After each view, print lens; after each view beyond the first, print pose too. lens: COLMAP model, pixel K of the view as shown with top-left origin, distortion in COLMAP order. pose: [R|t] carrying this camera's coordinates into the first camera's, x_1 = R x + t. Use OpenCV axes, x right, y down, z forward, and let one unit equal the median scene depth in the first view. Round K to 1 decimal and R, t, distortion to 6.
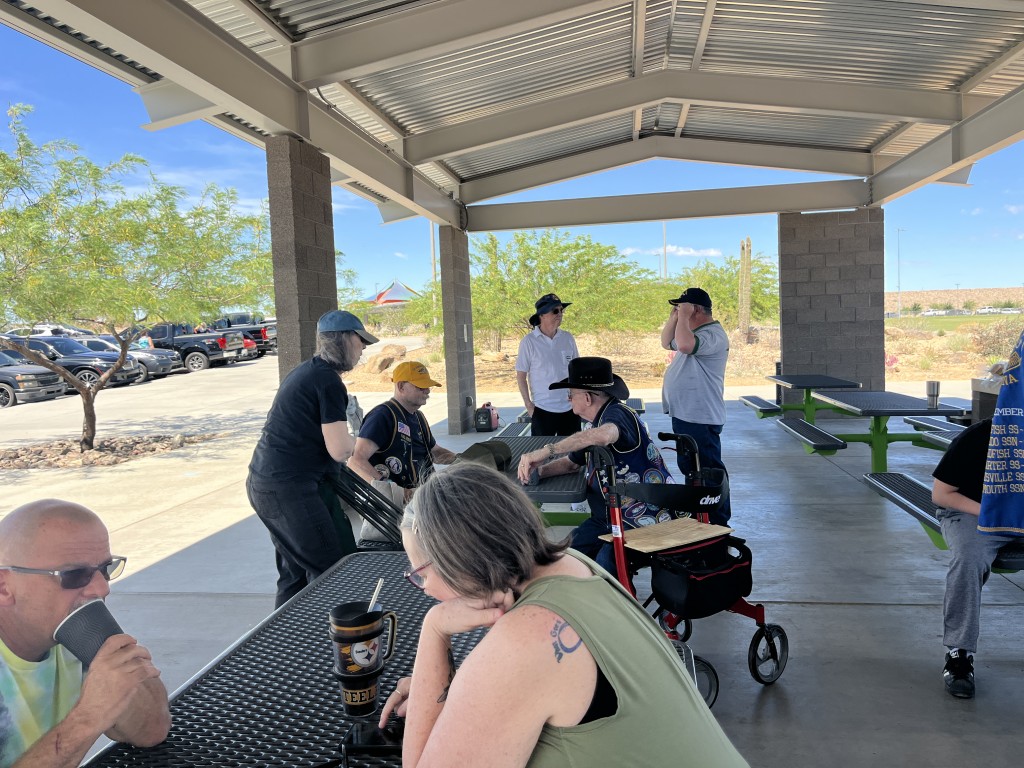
lens RADIAL K [[783.2, 0, 512.0], [0, 783.2, 384.0], [0, 0, 1]] dist [-0.000505, -0.000061]
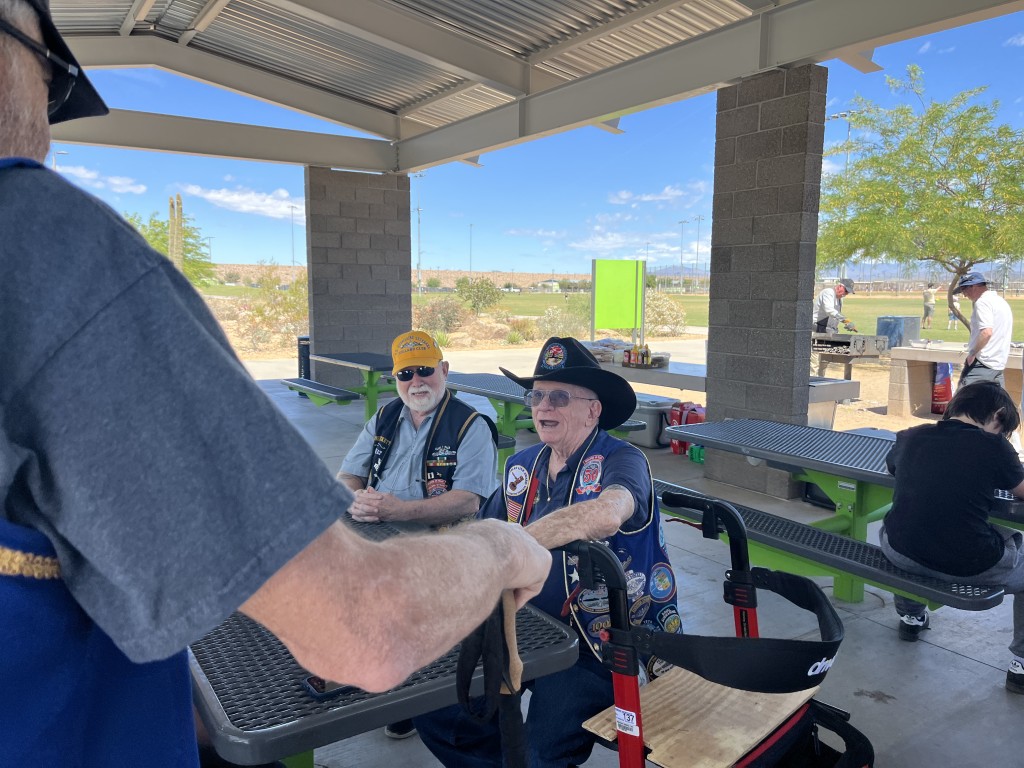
lens RADIAL K [[783.2, 0, 512.0], [0, 783.2, 384.0], [0, 0, 1]] dist [-0.000505, -0.000061]
pose [[0.756008, -0.028605, 0.653936, -0.059618], [0.001301, 0.999108, 0.042200, -0.013719], [-0.654561, -0.031053, 0.755372, 0.195150]]
